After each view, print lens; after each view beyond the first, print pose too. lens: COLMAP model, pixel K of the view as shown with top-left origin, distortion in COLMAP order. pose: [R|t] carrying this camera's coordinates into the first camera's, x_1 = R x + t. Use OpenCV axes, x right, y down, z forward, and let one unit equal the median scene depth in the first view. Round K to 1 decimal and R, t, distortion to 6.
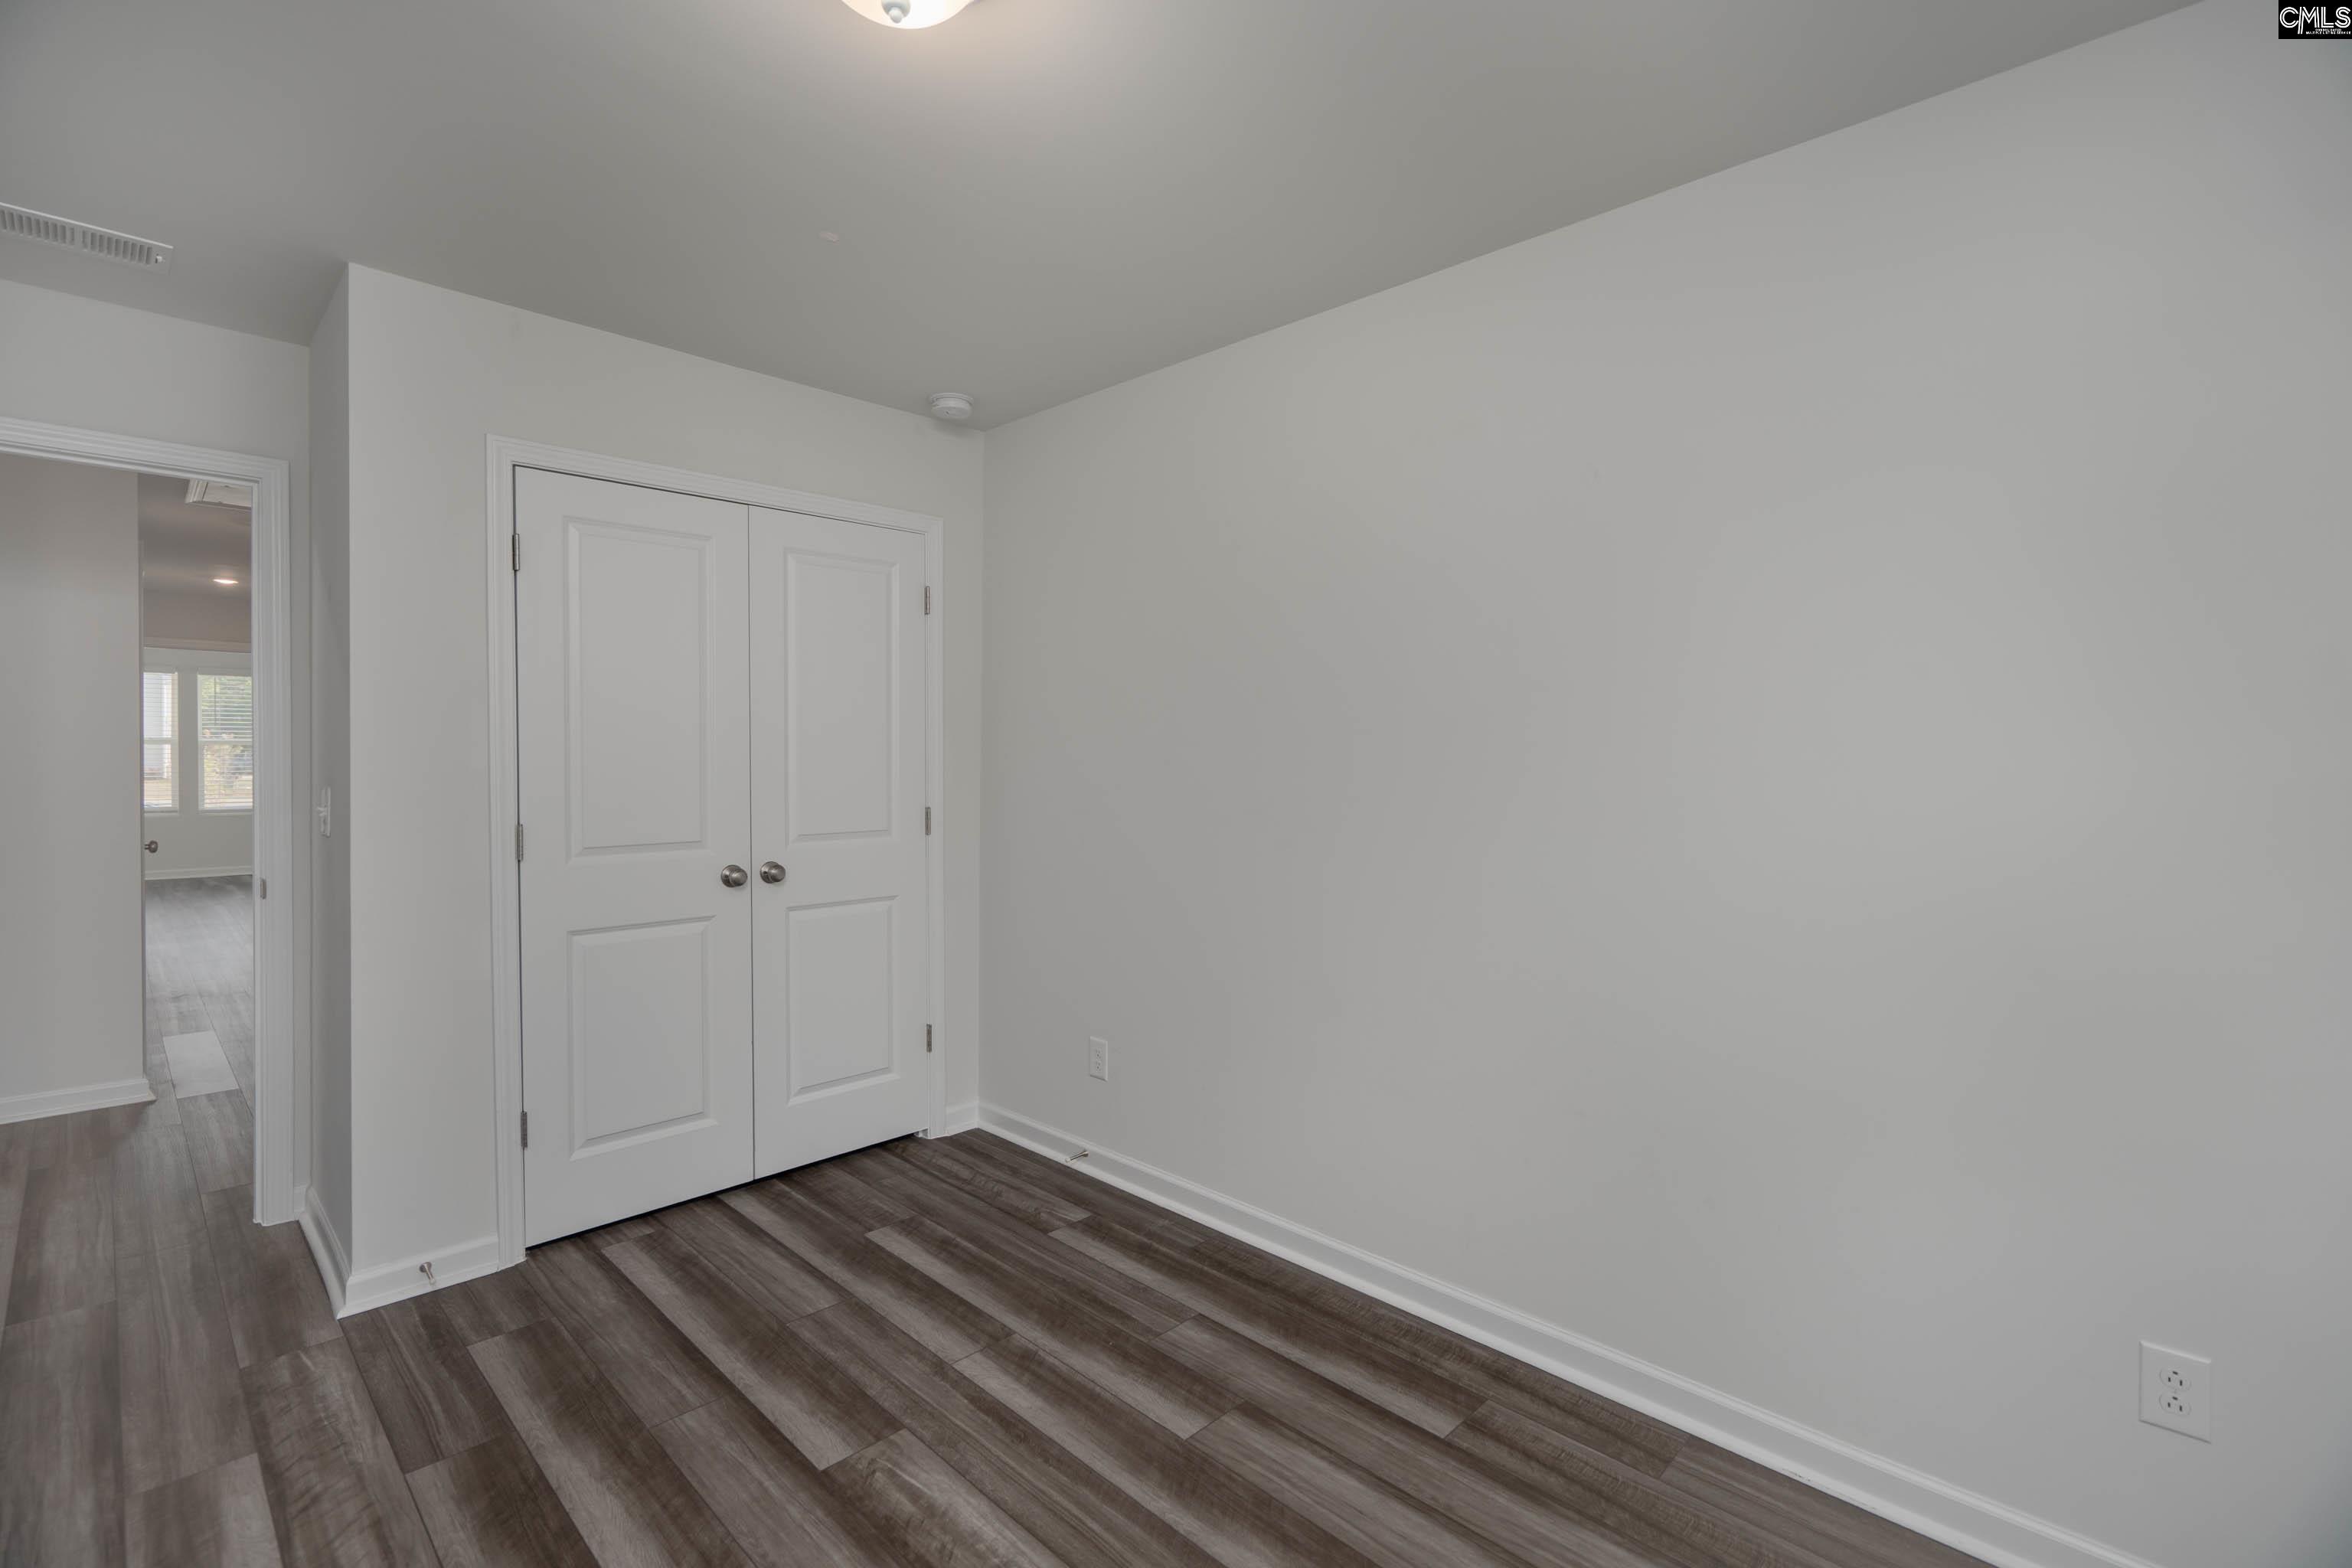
lens RADIAL K [[1050.6, 0, 1167.5], [0, 1050.6, 774.5], [0, 0, 1]] dist [-0.002028, 0.000882]
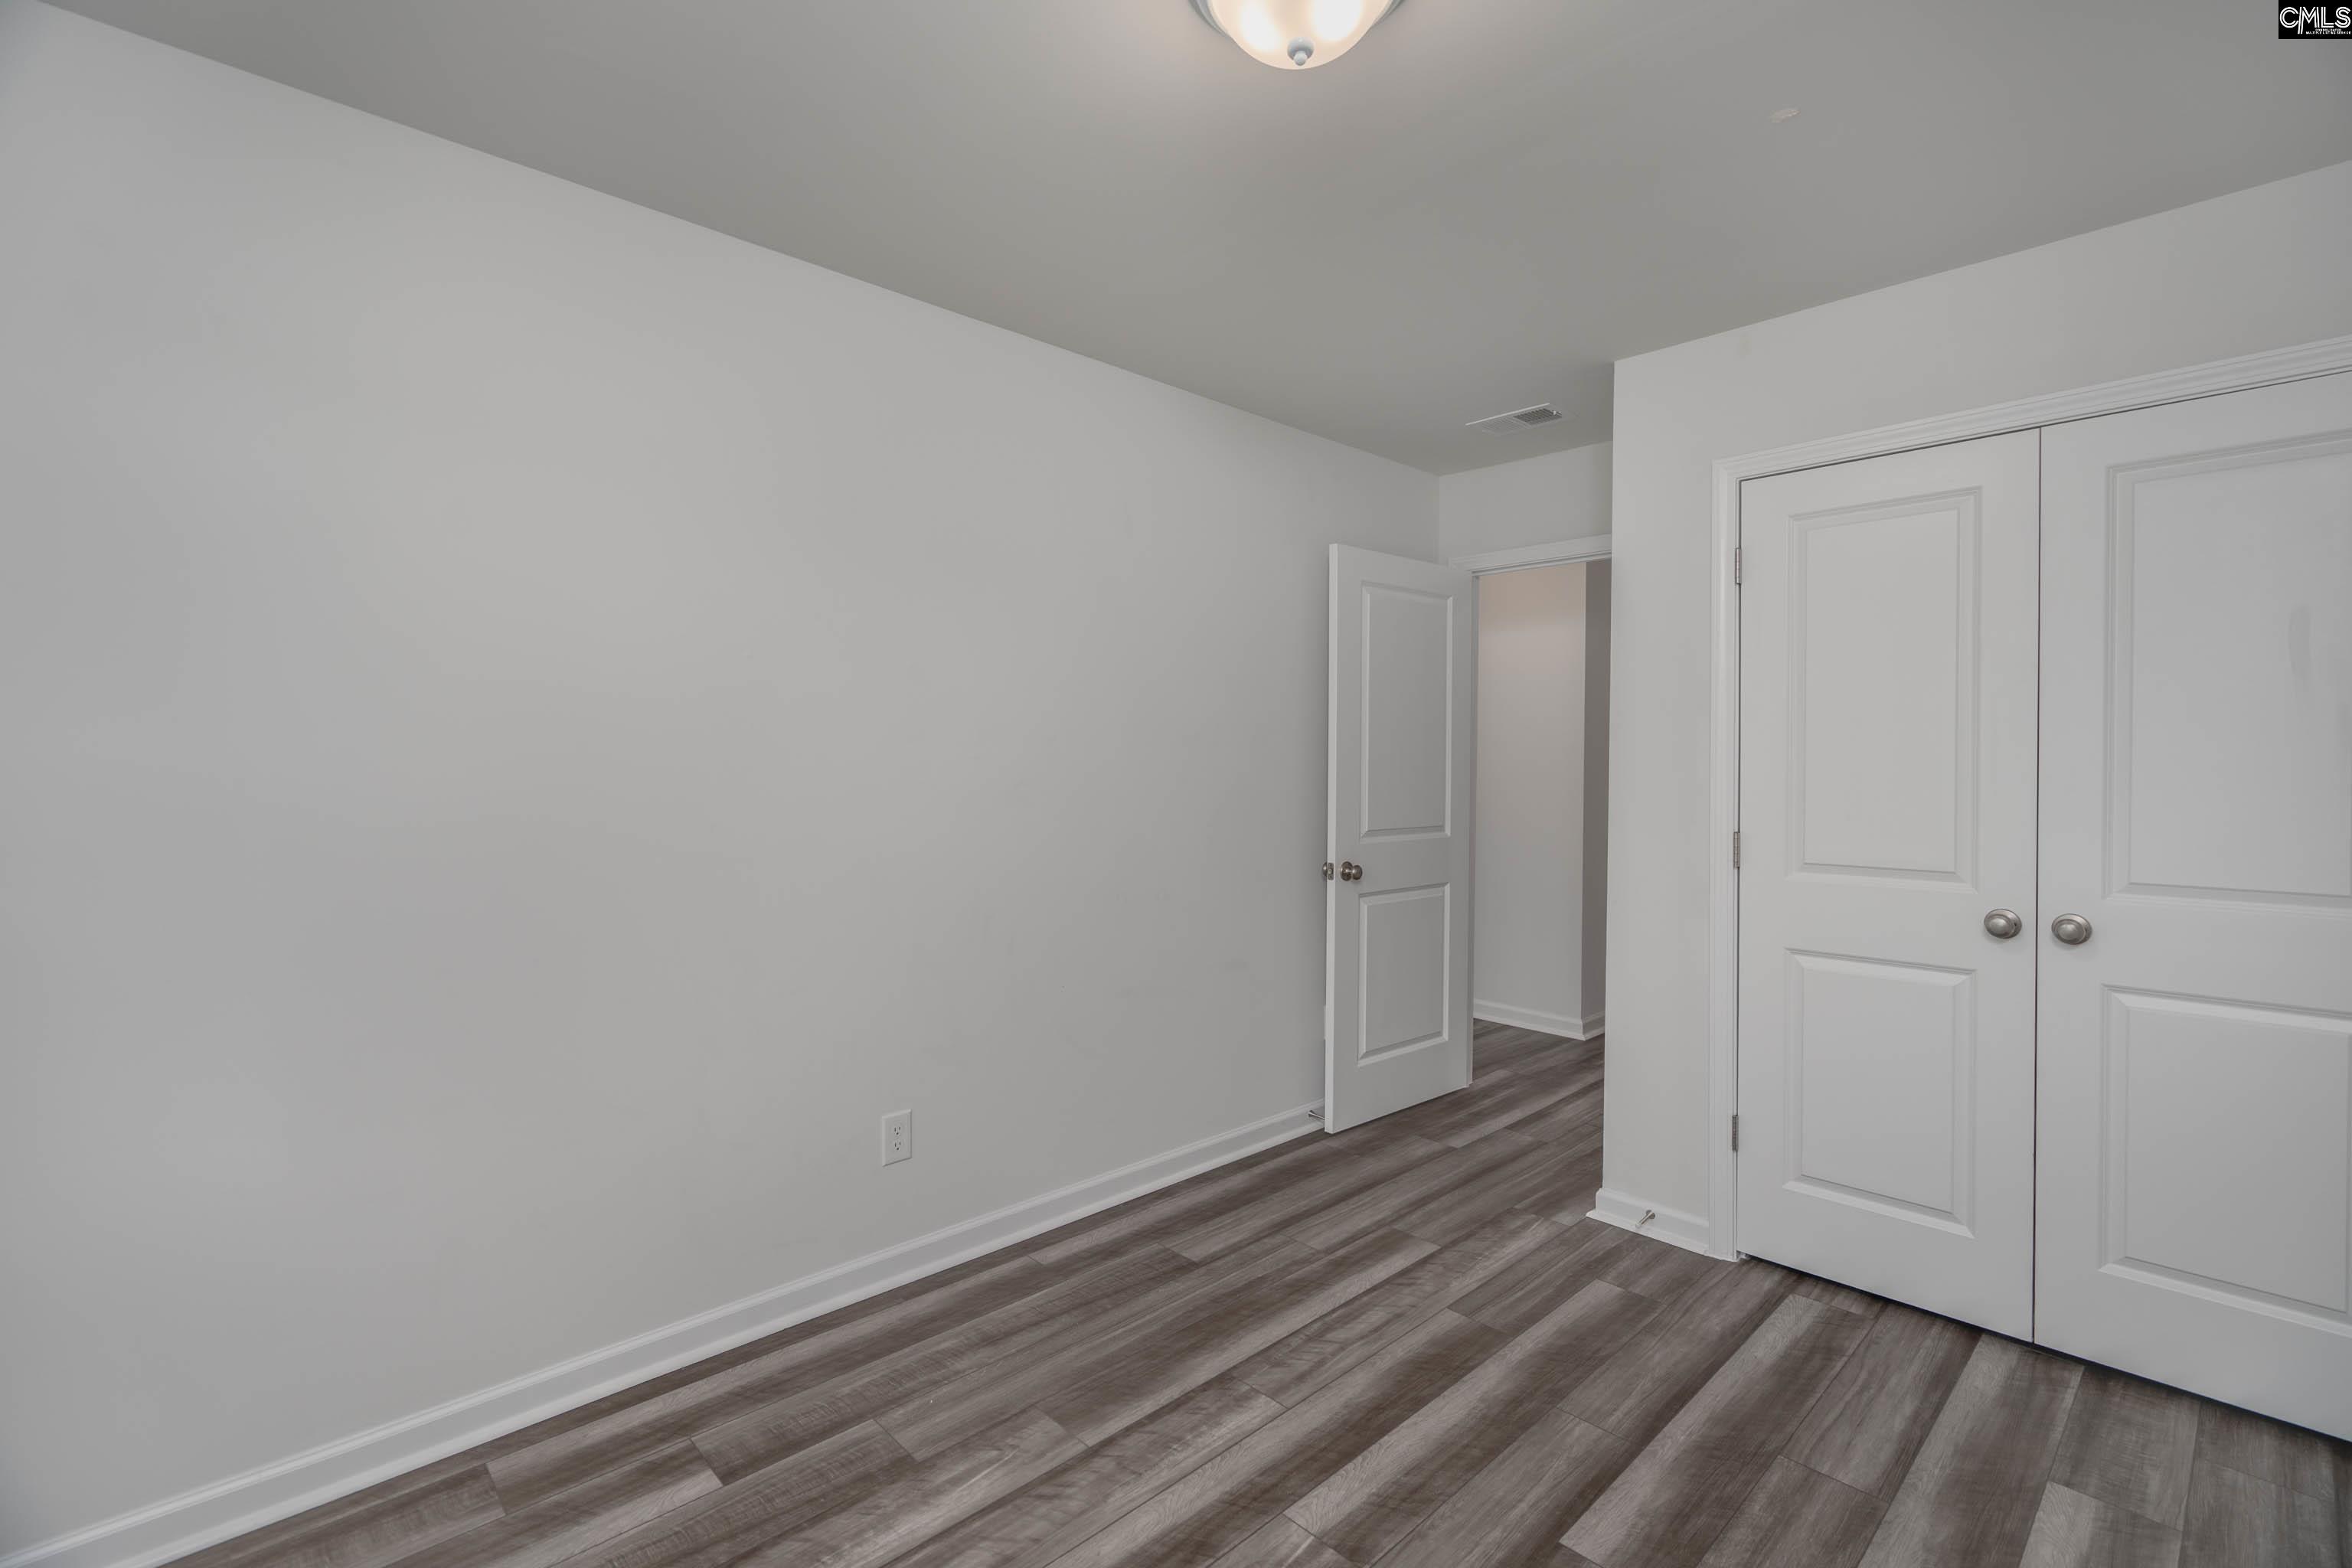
lens RADIAL K [[1050.6, 0, 1167.5], [0, 1050.6, 774.5], [0, 0, 1]] dist [-0.002028, 0.000882]
pose [[-0.054214, -0.000026, -0.998529, 0.440706], [-0.021799, 0.999762, 0.001158, 0.004219], [0.998291, 0.021829, -0.054202, 0.516564]]
